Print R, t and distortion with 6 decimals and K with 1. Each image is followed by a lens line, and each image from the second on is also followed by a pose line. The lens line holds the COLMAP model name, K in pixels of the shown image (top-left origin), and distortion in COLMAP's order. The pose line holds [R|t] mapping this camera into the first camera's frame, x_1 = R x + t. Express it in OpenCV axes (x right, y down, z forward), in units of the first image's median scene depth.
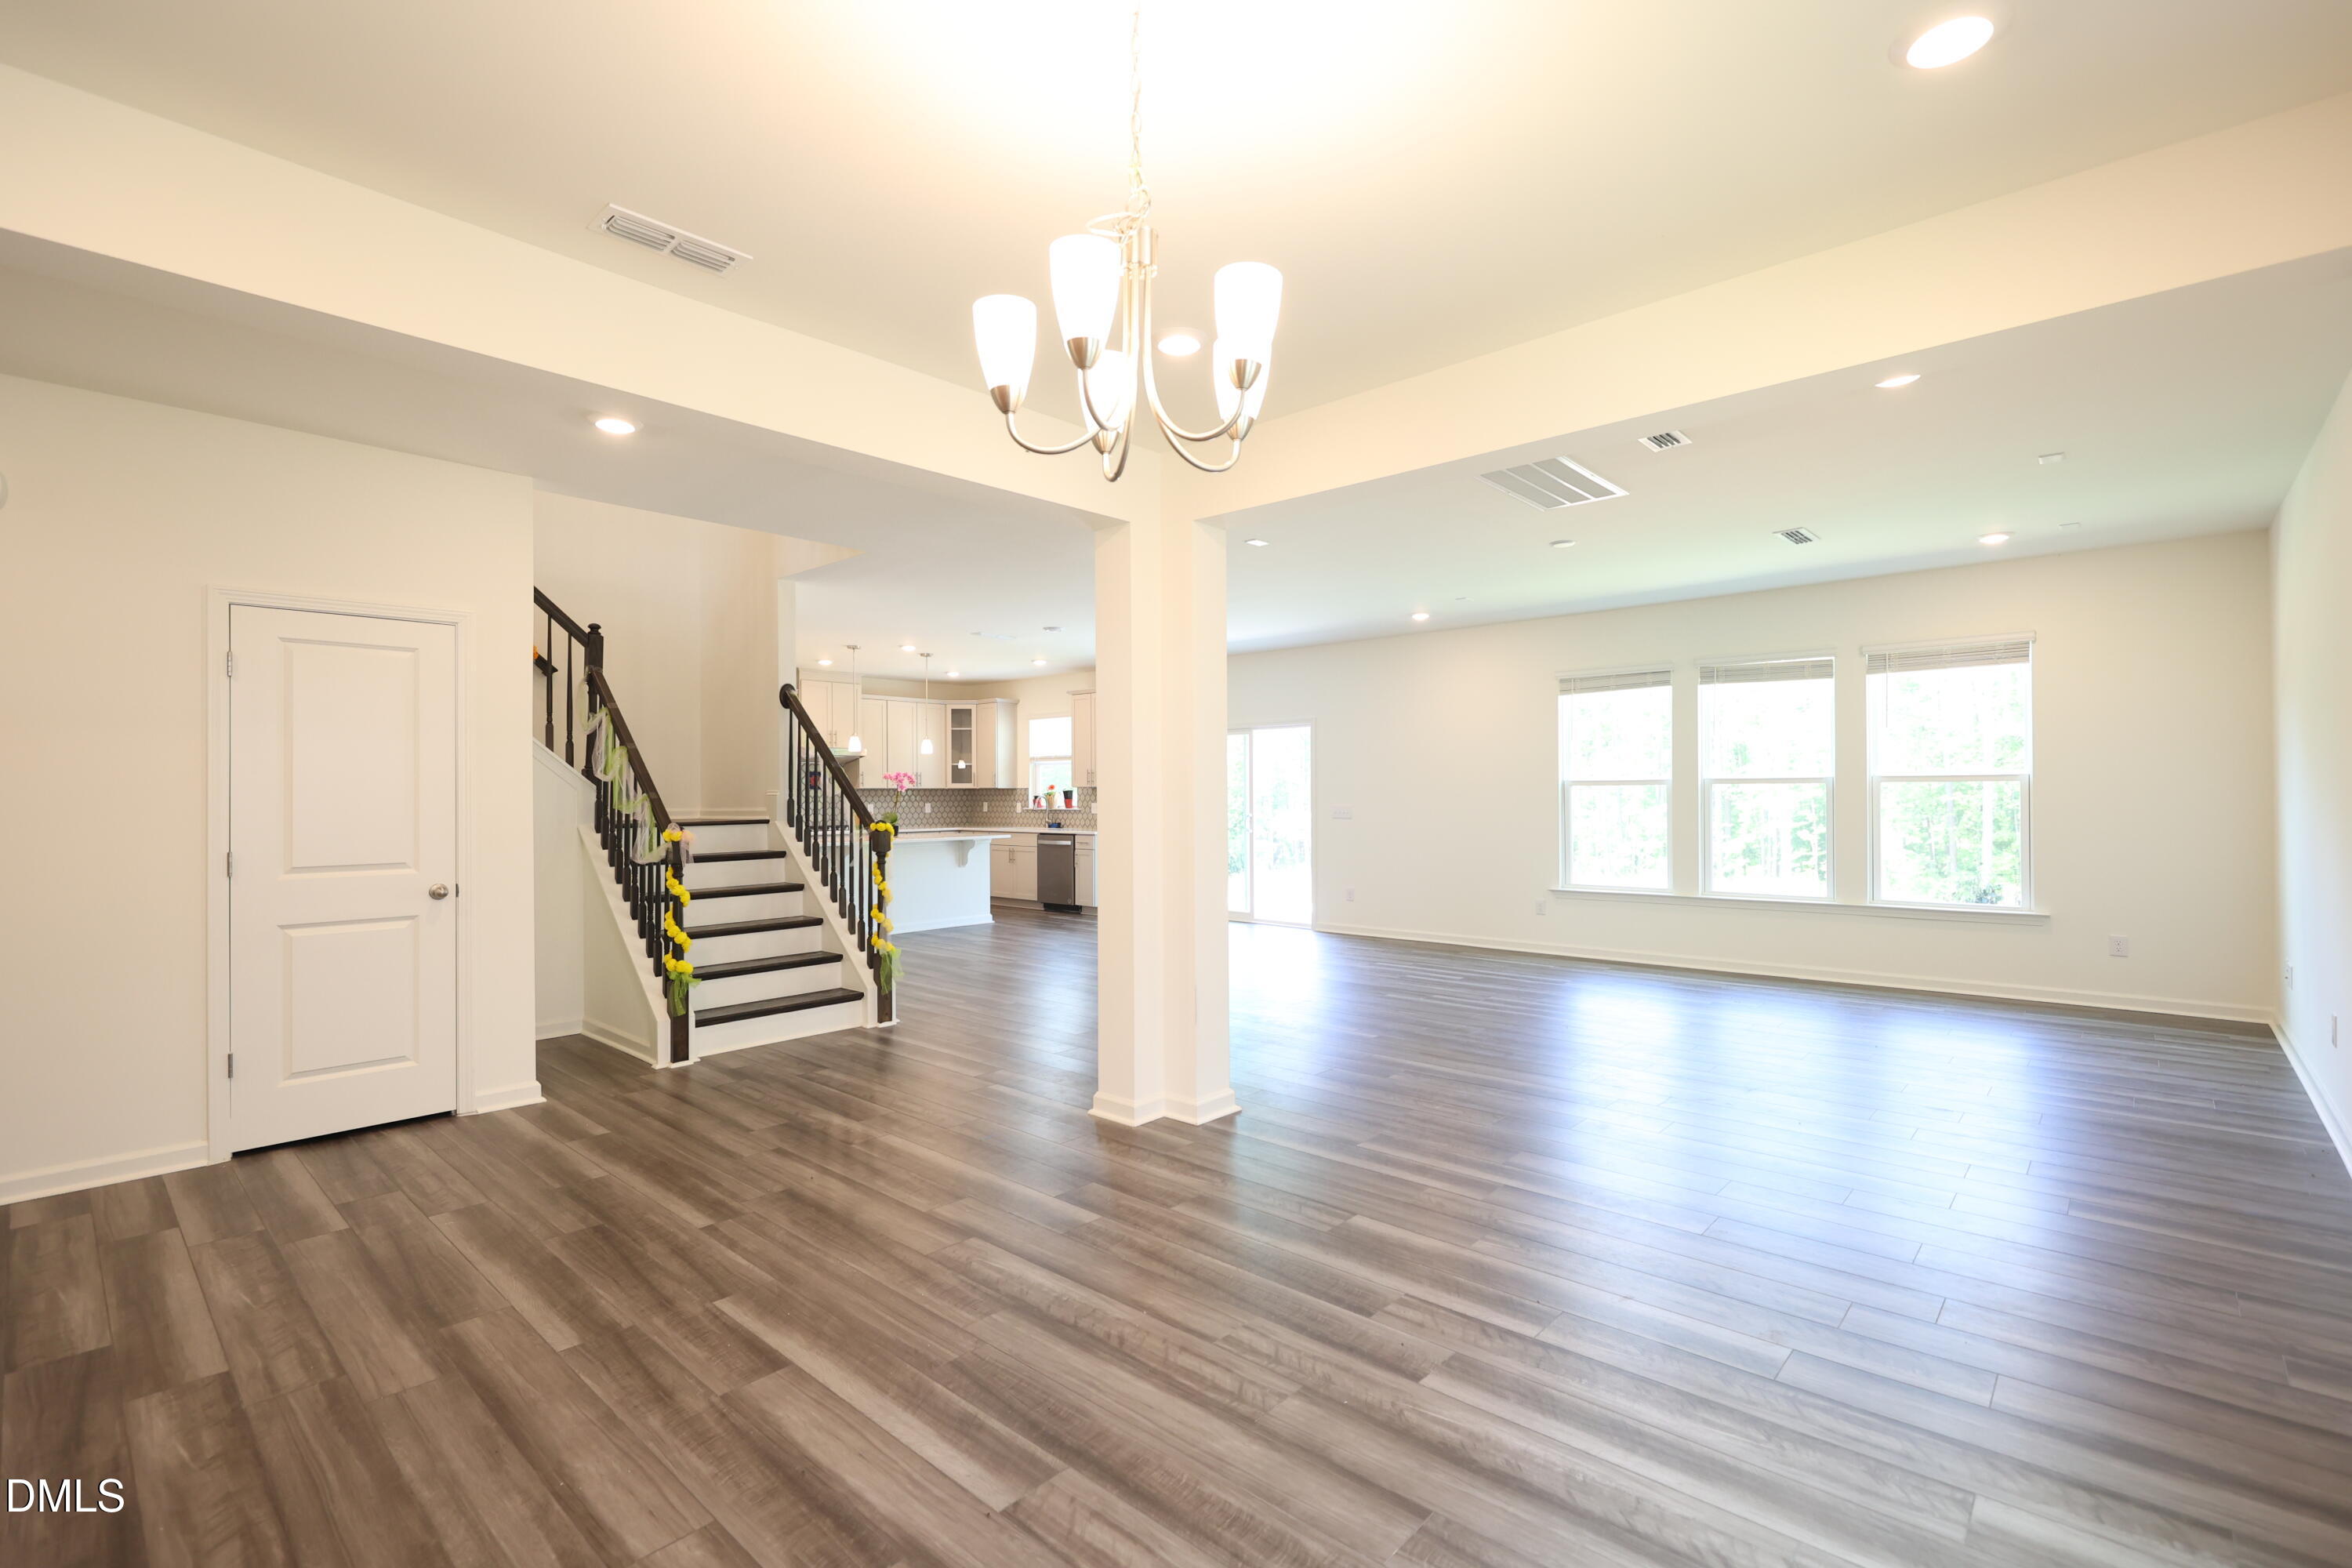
lens RADIAL K [[1054.7, 0, 1181.5], [0, 1054.7, 780.2], [0, 0, 1]] dist [-0.000222, 0.000010]
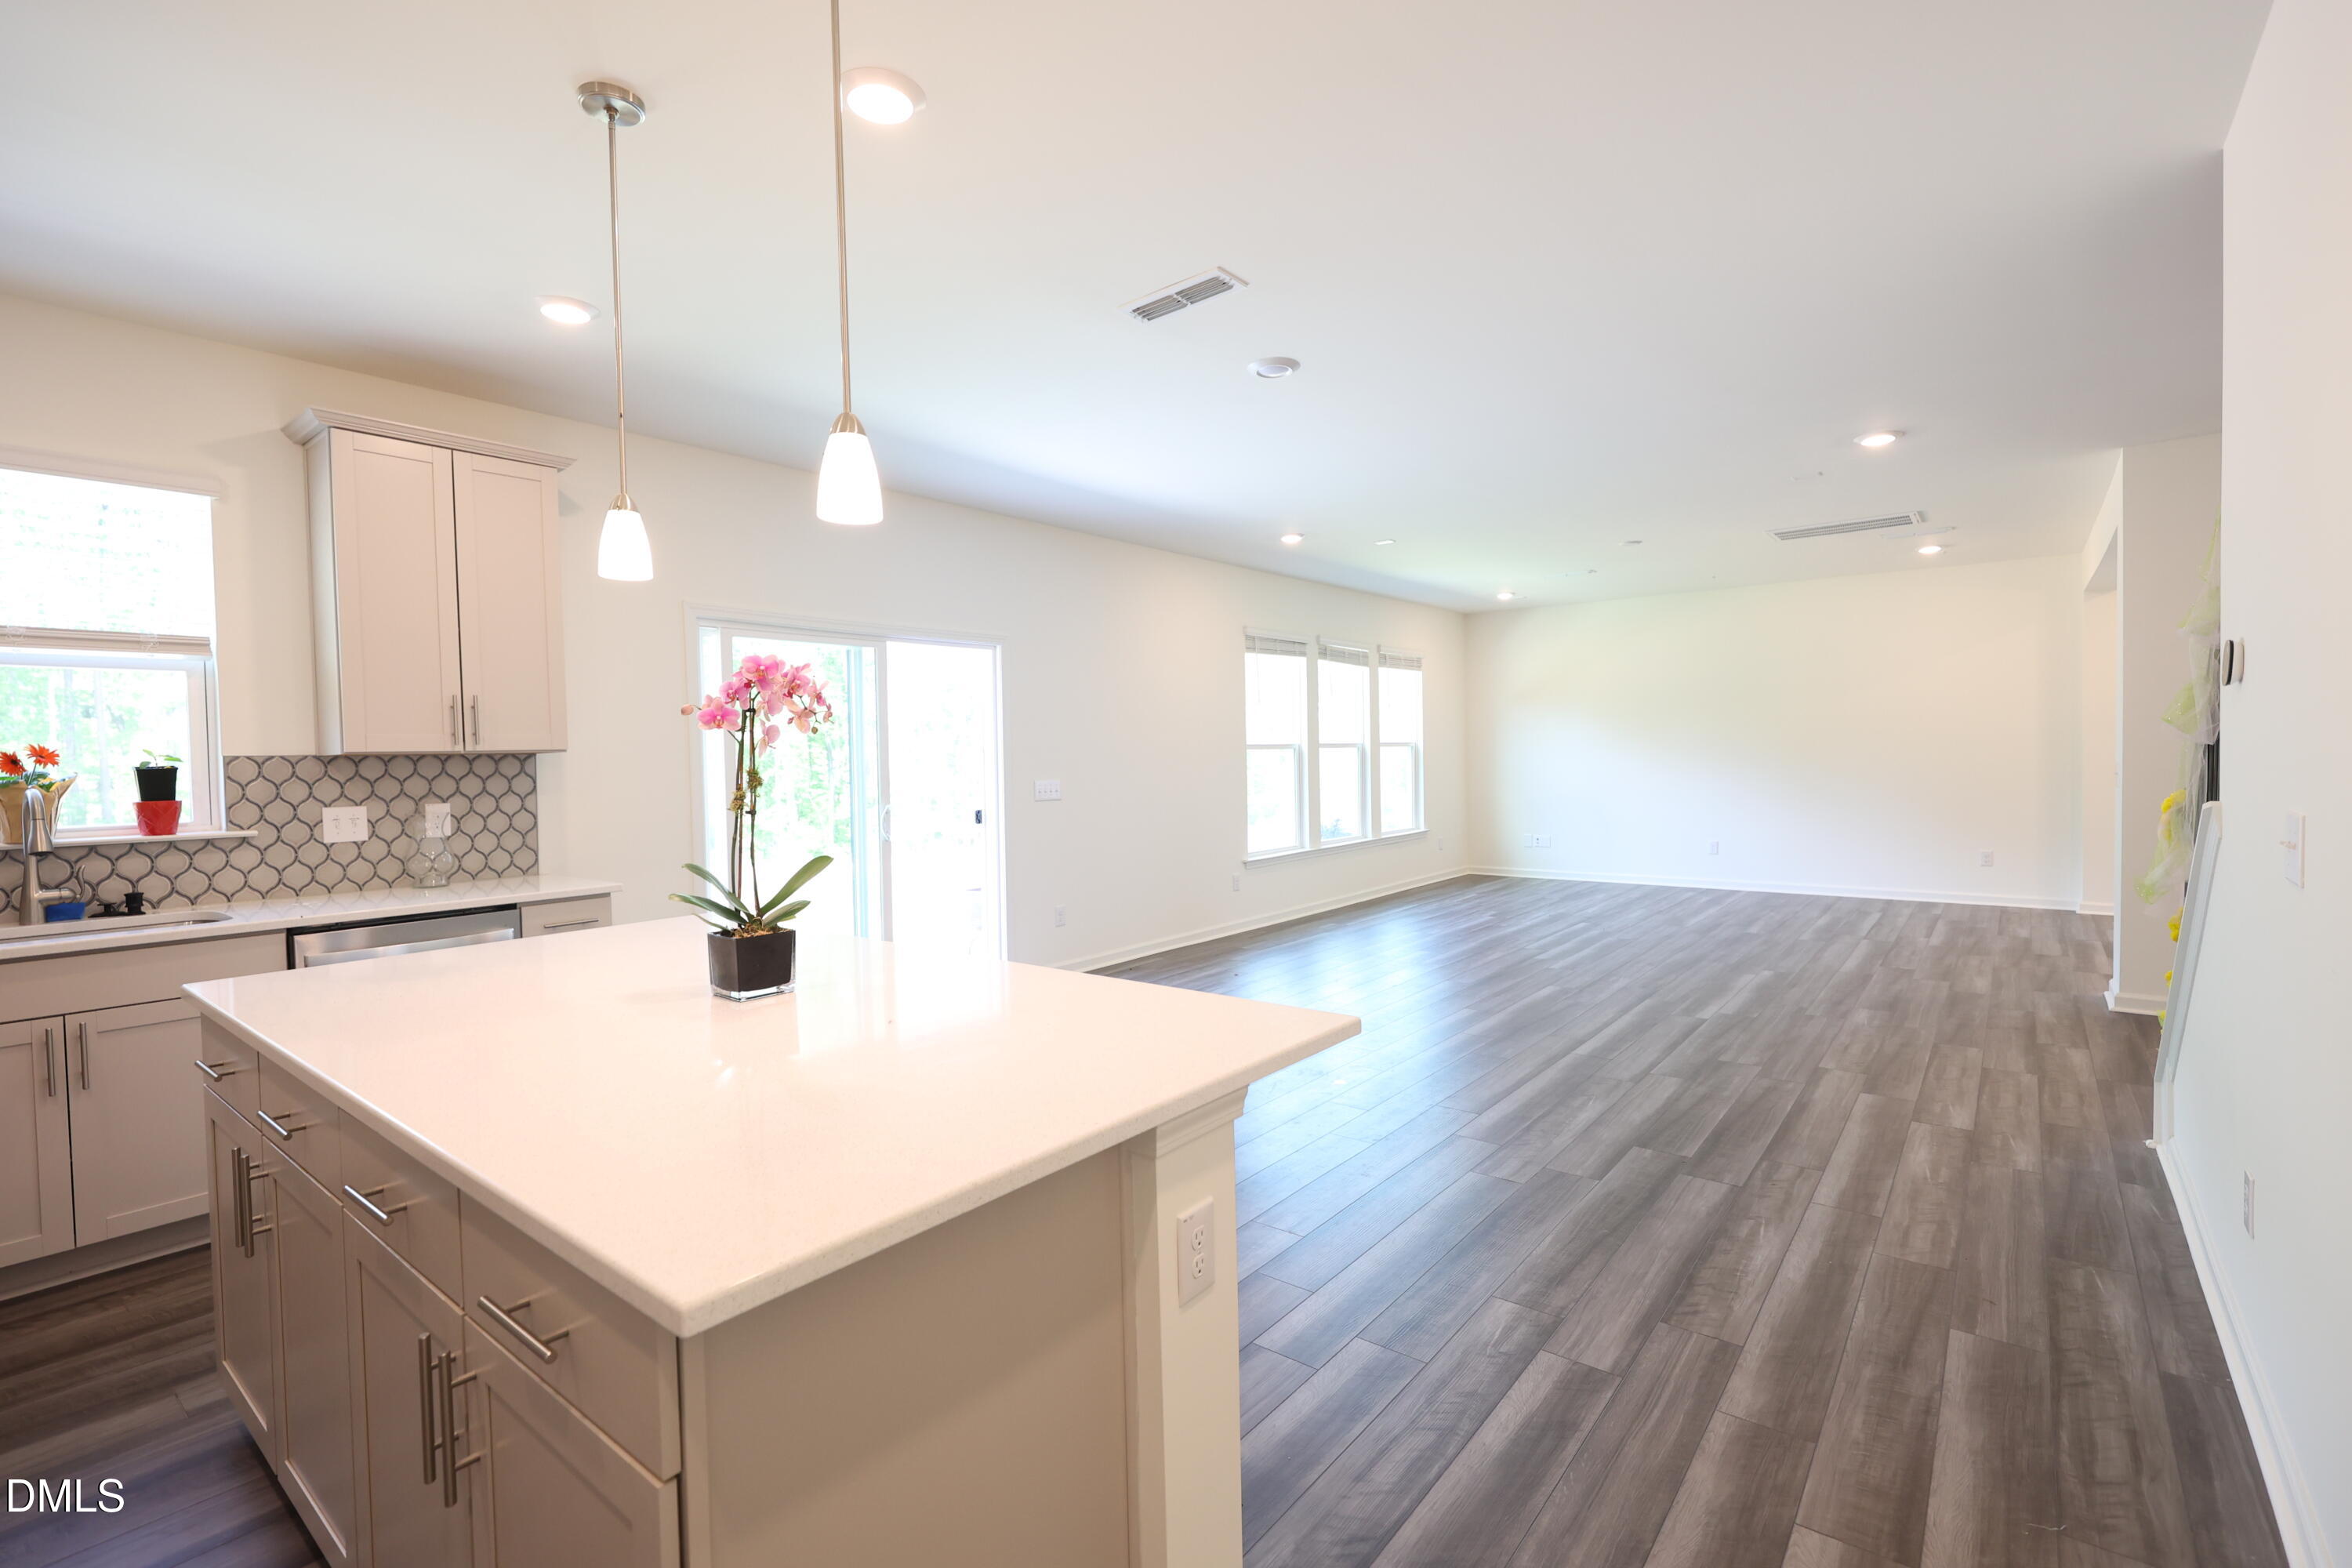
lens RADIAL K [[1051.2, 0, 1204.6], [0, 1051.2, 785.0], [0, 0, 1]] dist [-0.001617, -0.000072]
pose [[-0.082316, -0.020100, 0.996404, -0.425318], [0.009954, 0.999730, 0.020989, 0.012489], [-0.996557, 0.011646, -0.082094, 0.832789]]
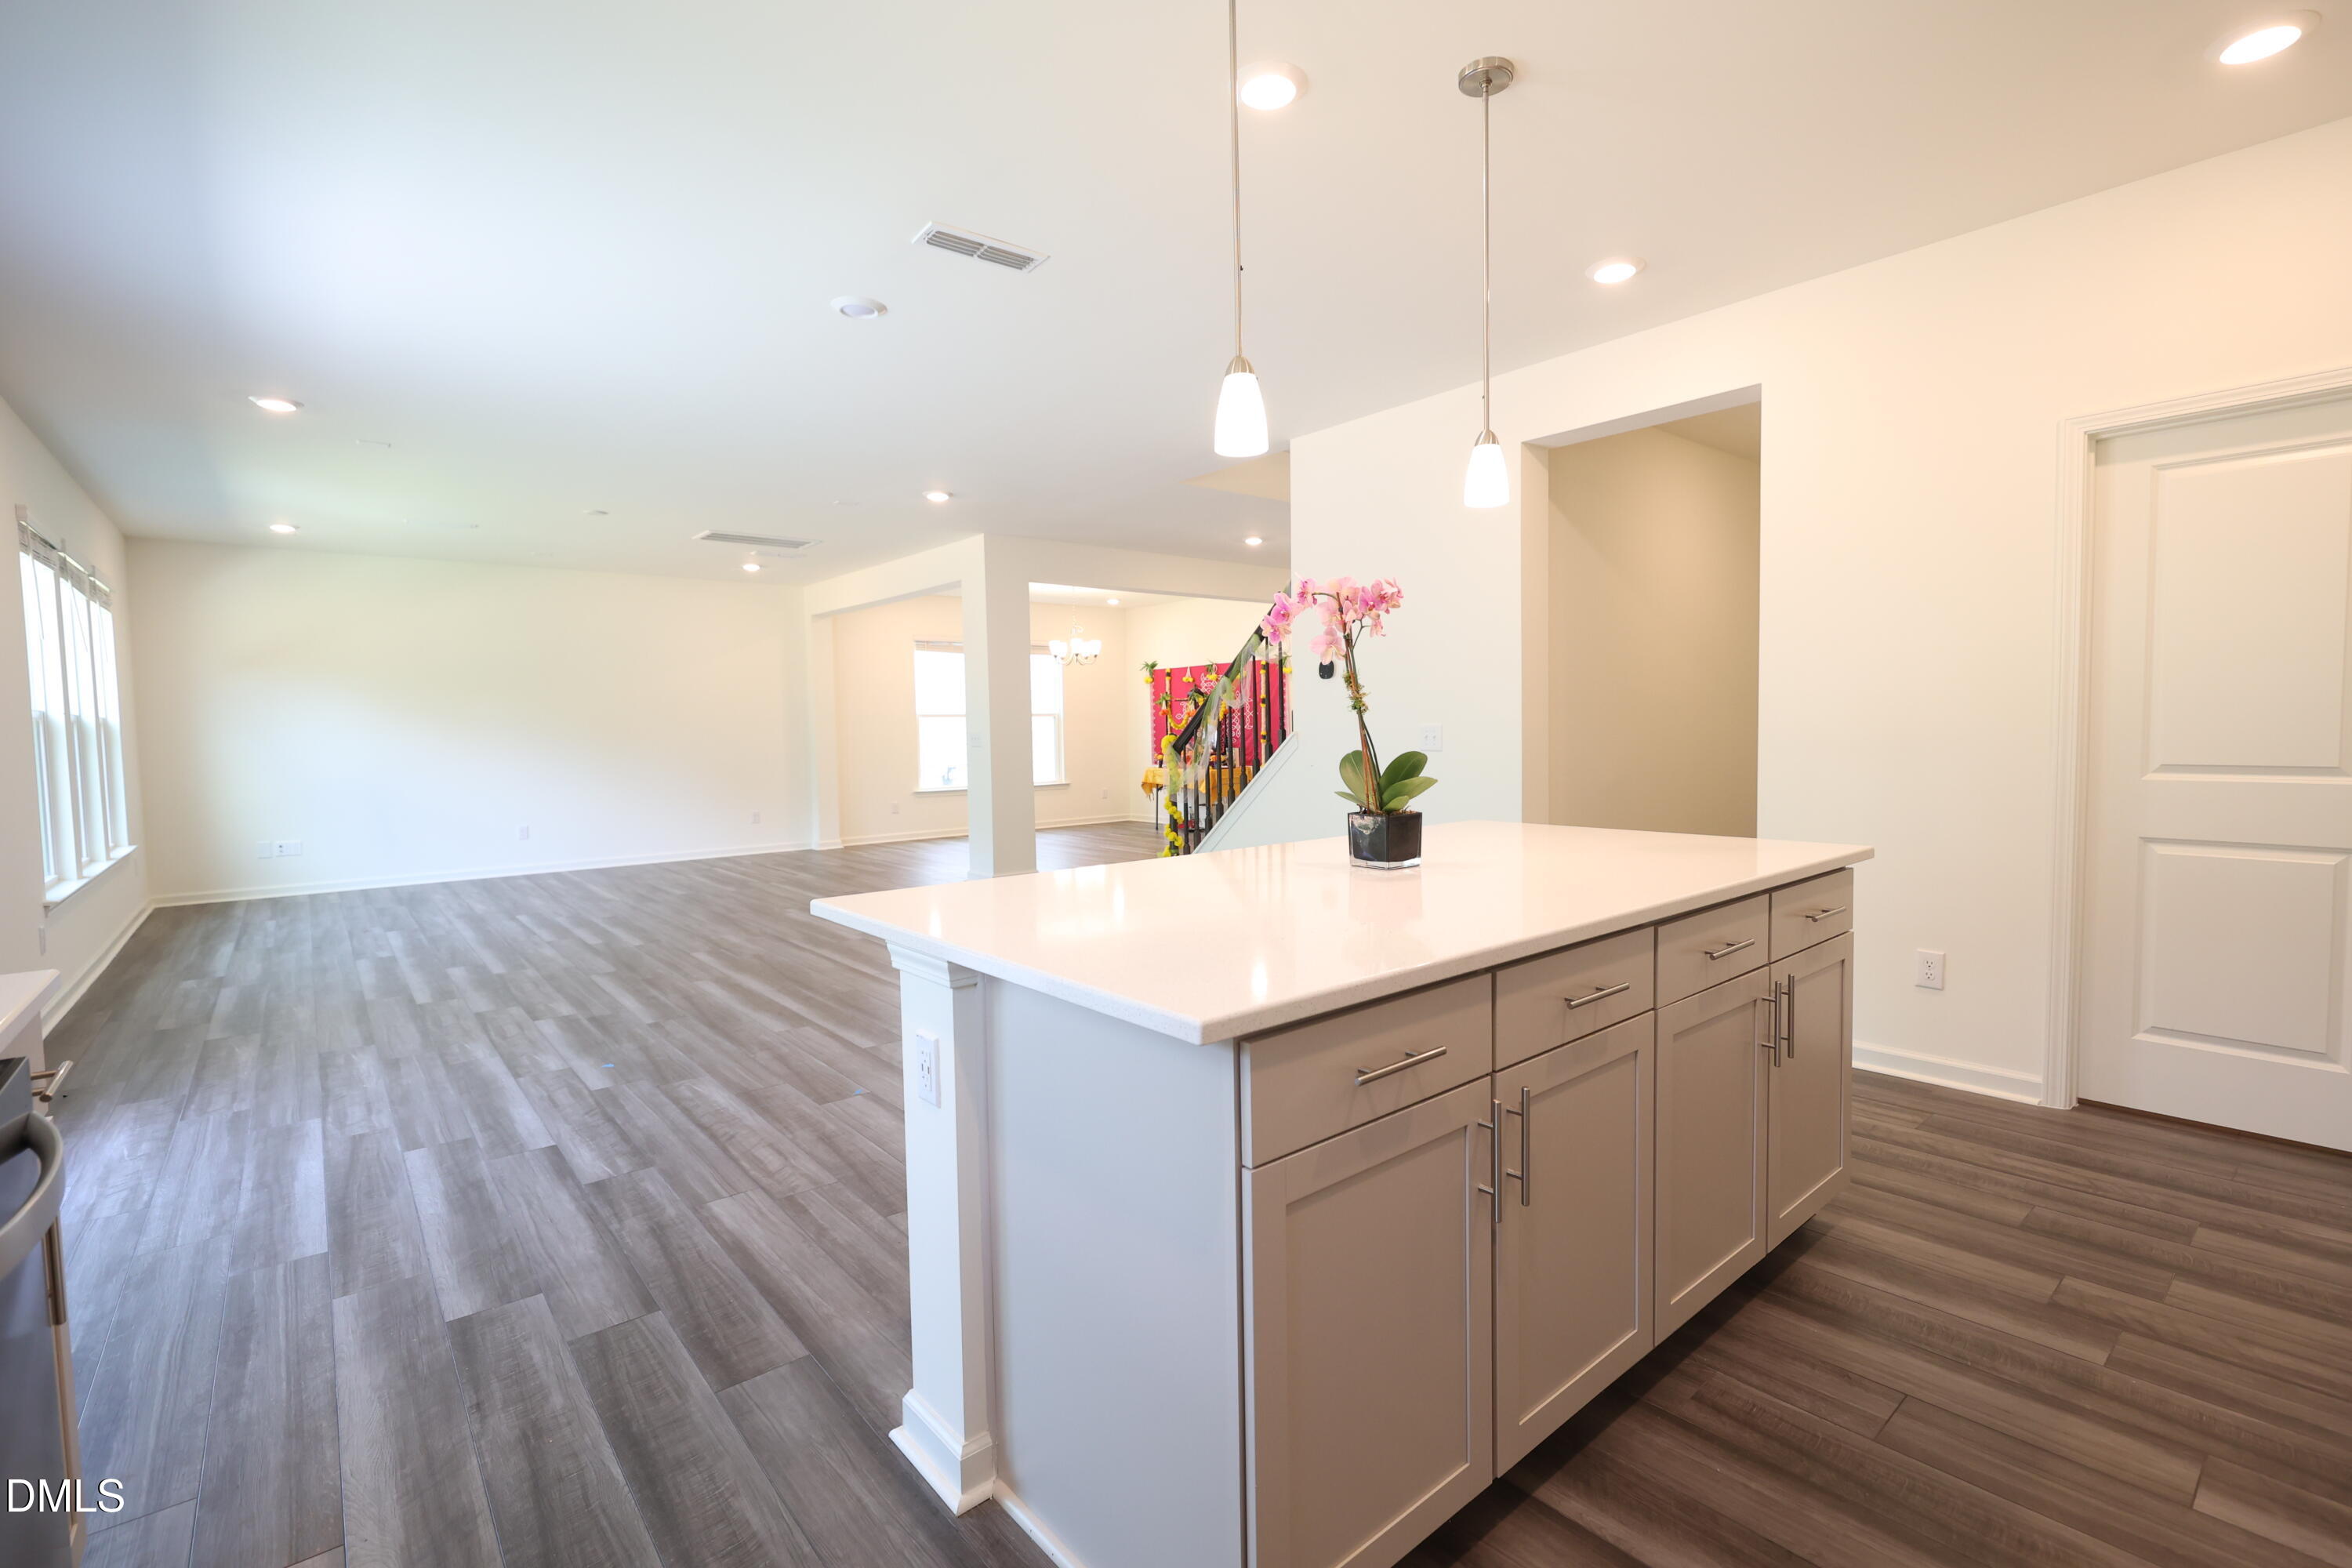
lens RADIAL K [[1051.2, 0, 1204.6], [0, 1051.2, 785.0], [0, 0, 1]] dist [-0.001617, -0.000072]
pose [[-0.992936, 0.018116, 0.117263, -0.237617], [0.023394, 0.998767, 0.043784, 0.023285], [-0.116325, 0.046218, -0.992135, 1.098264]]
